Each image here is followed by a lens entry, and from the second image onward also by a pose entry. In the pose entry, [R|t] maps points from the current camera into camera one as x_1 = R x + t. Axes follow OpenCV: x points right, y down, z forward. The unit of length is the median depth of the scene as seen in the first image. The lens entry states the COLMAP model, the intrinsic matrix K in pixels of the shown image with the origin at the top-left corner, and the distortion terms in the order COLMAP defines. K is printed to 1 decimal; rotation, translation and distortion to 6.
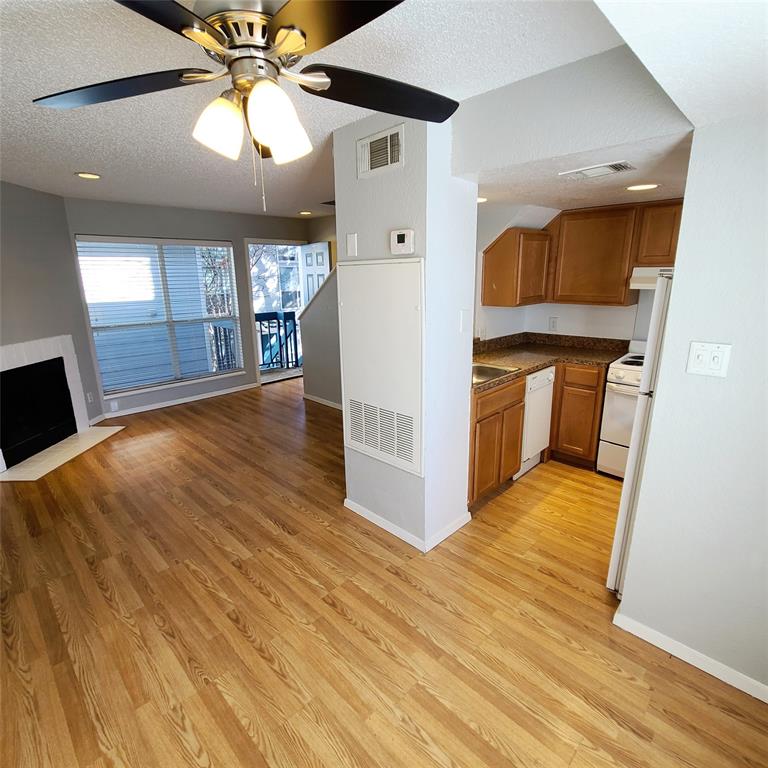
lens RADIAL K [[417.5, 0, 382.8], [0, 417.5, 381.7], [0, 0, 1]] dist [0.001200, -0.001545]
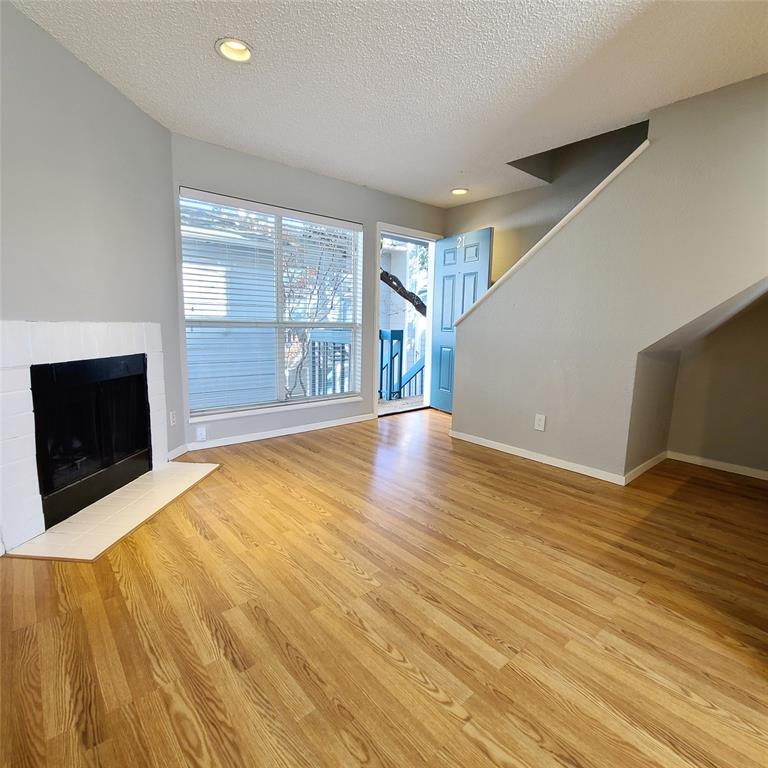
lens RADIAL K [[417.5, 0, 383.9], [0, 417.5, 381.0], [0, 0, 1]] dist [0.001200, -0.001545]
pose [[0.996473, 0.045301, -0.070640, -0.333361], [-0.052693, 0.992908, -0.106572, 0.034080], [0.065311, 0.109918, 0.991793, 0.360694]]
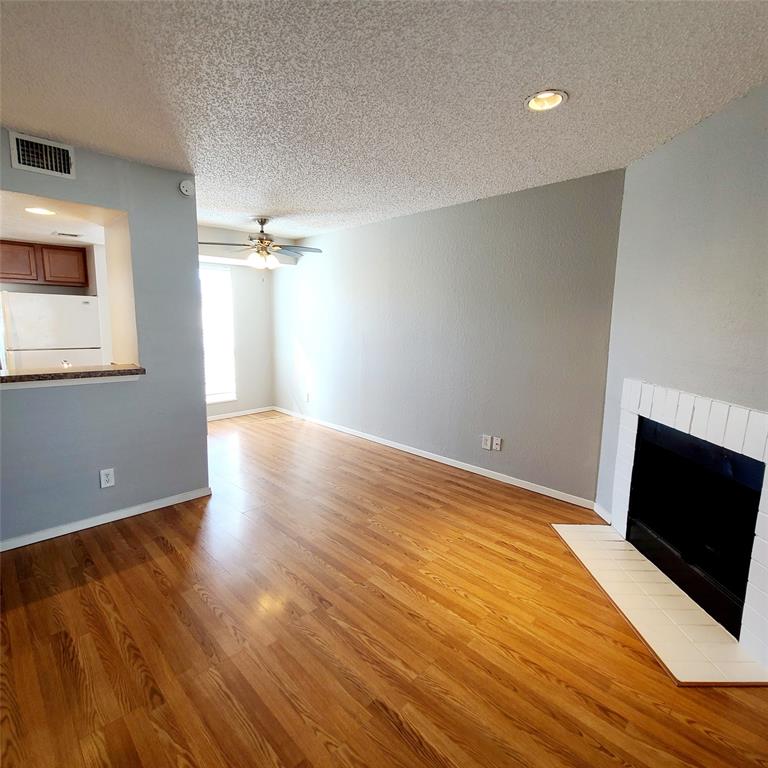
lens RADIAL K [[417.5, 0, 382.3], [0, 417.5, 381.9], [0, 0, 1]] dist [0.001200, -0.001545]
pose [[-0.999876, -0.006431, 0.014404, -0.389881], [-0.000304, 0.920803, 0.390028, -0.287647], [-0.015771, 0.389975, -0.920691, 1.319643]]
